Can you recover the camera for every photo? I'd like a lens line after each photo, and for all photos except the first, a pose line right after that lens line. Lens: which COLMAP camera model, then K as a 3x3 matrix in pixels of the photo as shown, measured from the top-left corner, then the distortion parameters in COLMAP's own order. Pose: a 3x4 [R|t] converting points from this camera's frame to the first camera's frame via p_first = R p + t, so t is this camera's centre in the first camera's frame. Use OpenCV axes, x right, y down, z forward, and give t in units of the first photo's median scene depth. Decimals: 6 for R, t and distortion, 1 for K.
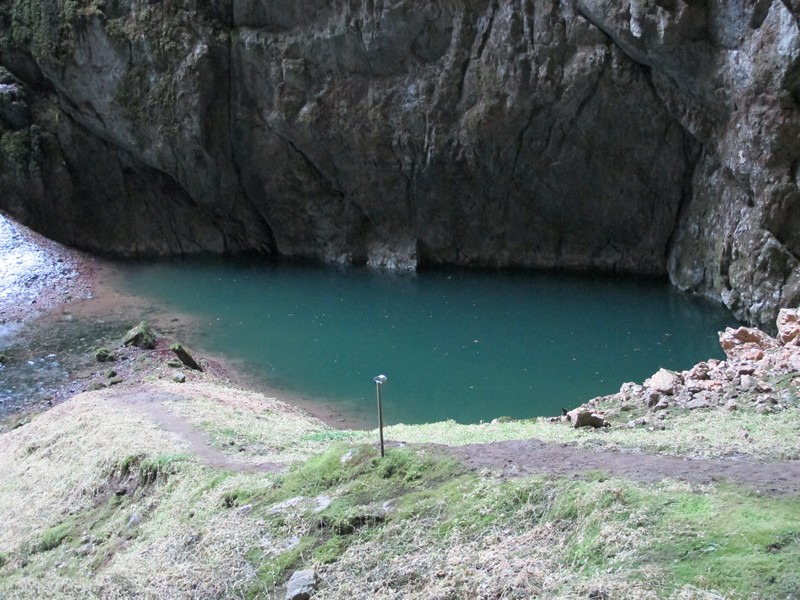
lens RADIAL K [[1141.4, 0, 400.0], [0, 1141.4, 300.1], [0, 0, 1]] dist [-0.060383, 0.000000]
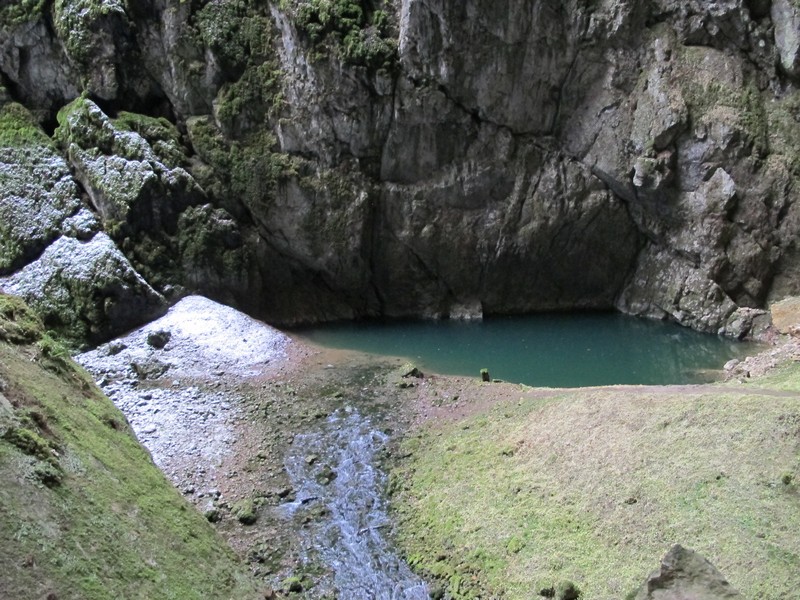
lens RADIAL K [[668.2, 0, 400.1], [0, 668.2, 296.8], [0, 0, 1]] dist [-0.100813, 0.008961]
pose [[0.923865, -0.072843, 0.375722, -0.501916], [0.097787, 0.994062, -0.047726, -0.023028], [-0.370014, 0.080833, 0.925503, 0.098685]]
